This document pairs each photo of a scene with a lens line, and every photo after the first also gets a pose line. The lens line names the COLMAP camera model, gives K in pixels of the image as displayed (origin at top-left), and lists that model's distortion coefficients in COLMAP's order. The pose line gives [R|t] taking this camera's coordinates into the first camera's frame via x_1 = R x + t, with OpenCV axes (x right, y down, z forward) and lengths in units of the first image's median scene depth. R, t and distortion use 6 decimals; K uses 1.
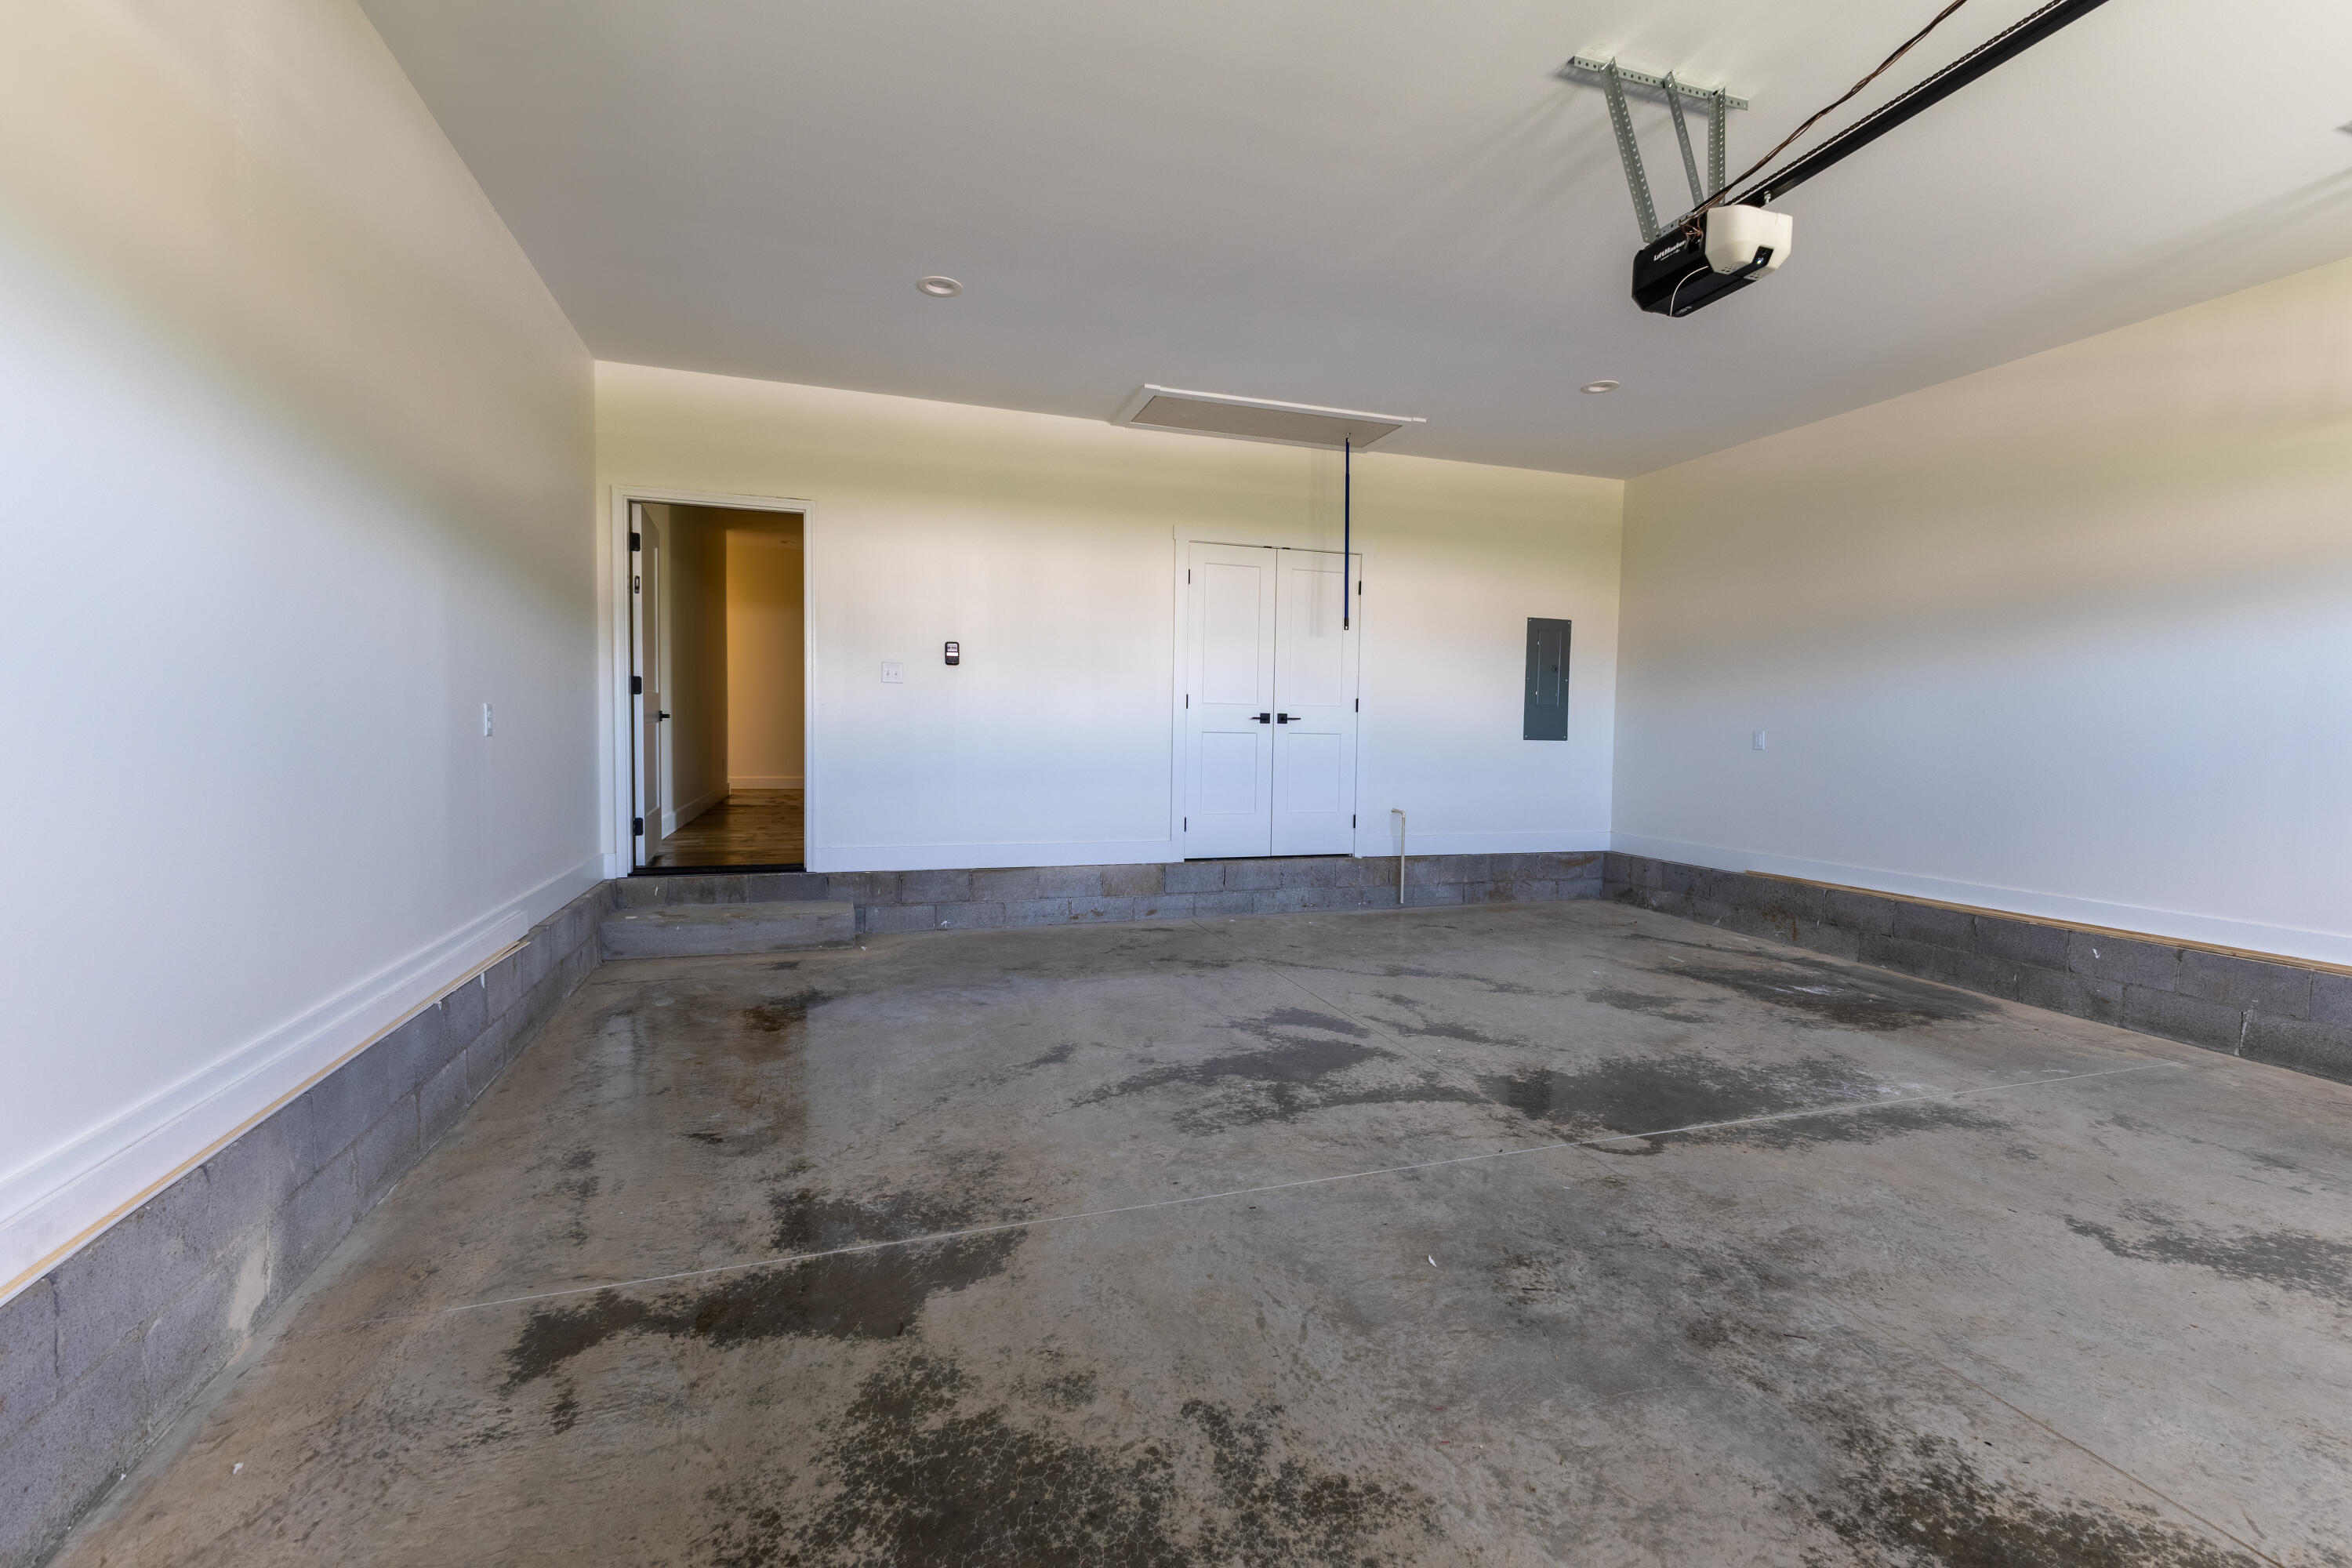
lens RADIAL K [[1012.3, 0, 1180.6], [0, 1012.3, 782.4], [0, 0, 1]] dist [0.016512, -0.001623]
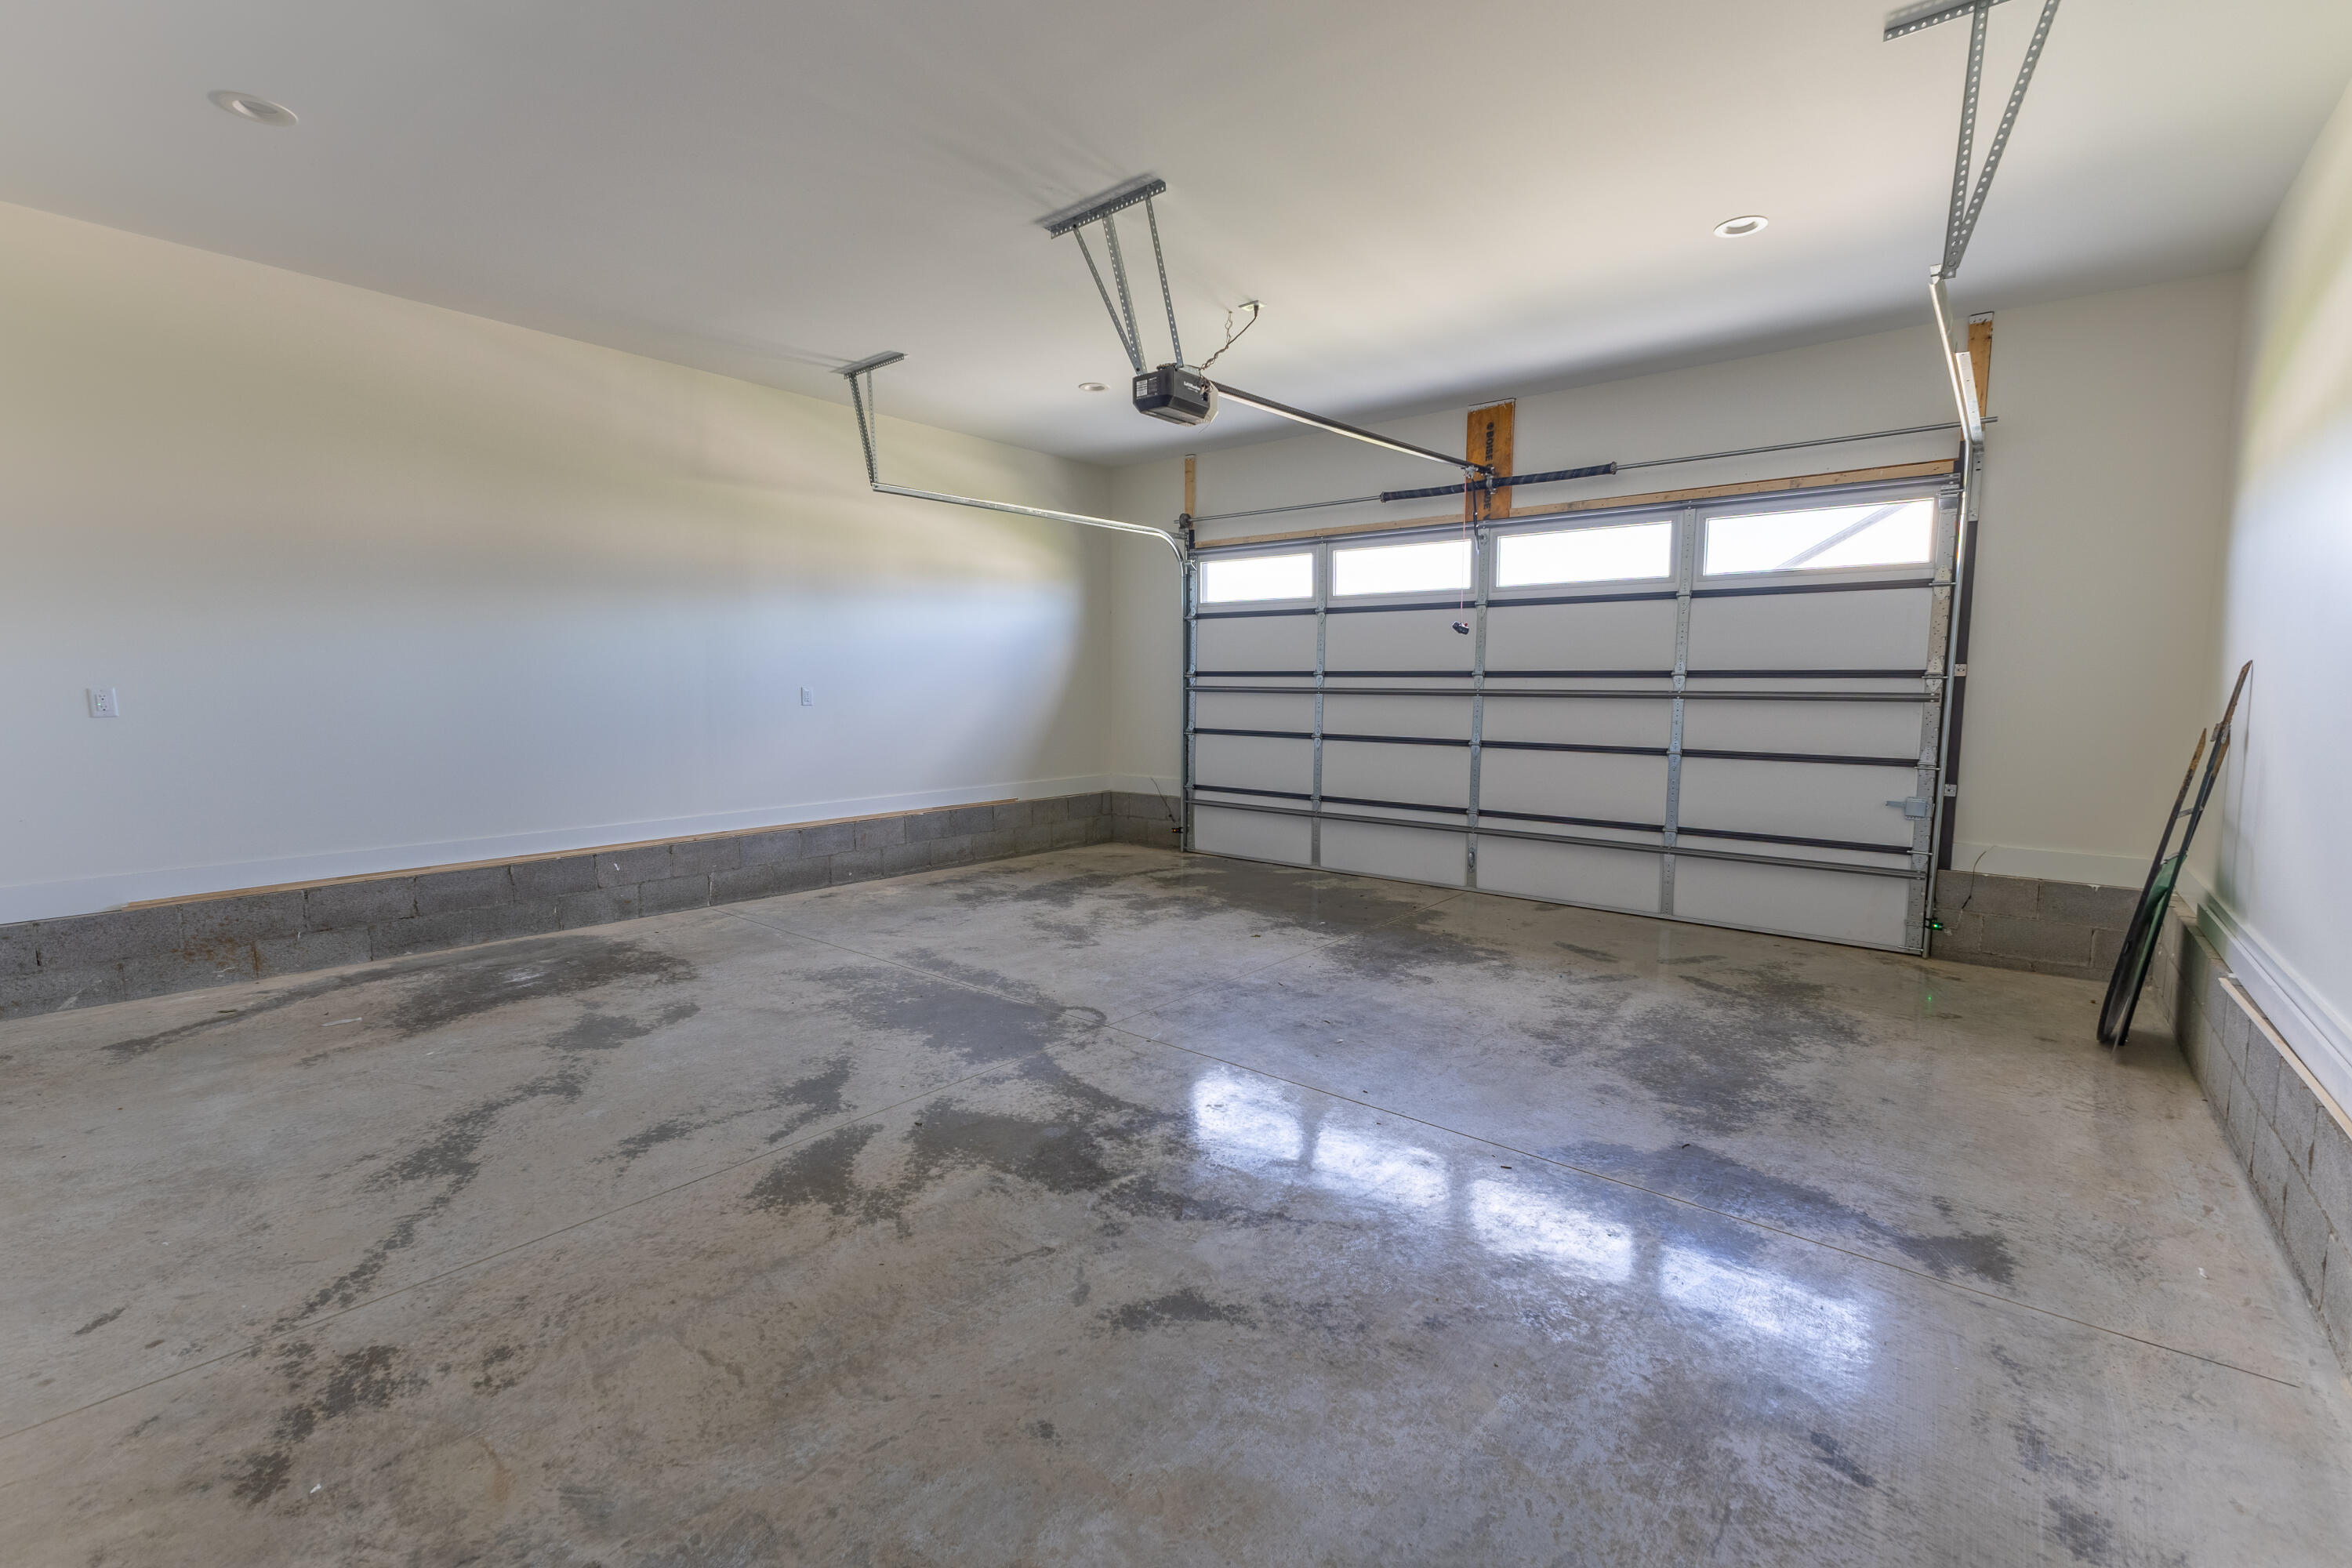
lens RADIAL K [[1012.3, 0, 1182.2], [0, 1012.3, 780.3], [0, 0, 1]] dist [0.016512, -0.001623]
pose [[-0.539248, -0.100857, 0.836086, -0.597855], [0.031816, 0.989654, 0.139902, -0.105982], [-0.841546, 0.102043, -0.530460, 1.330071]]
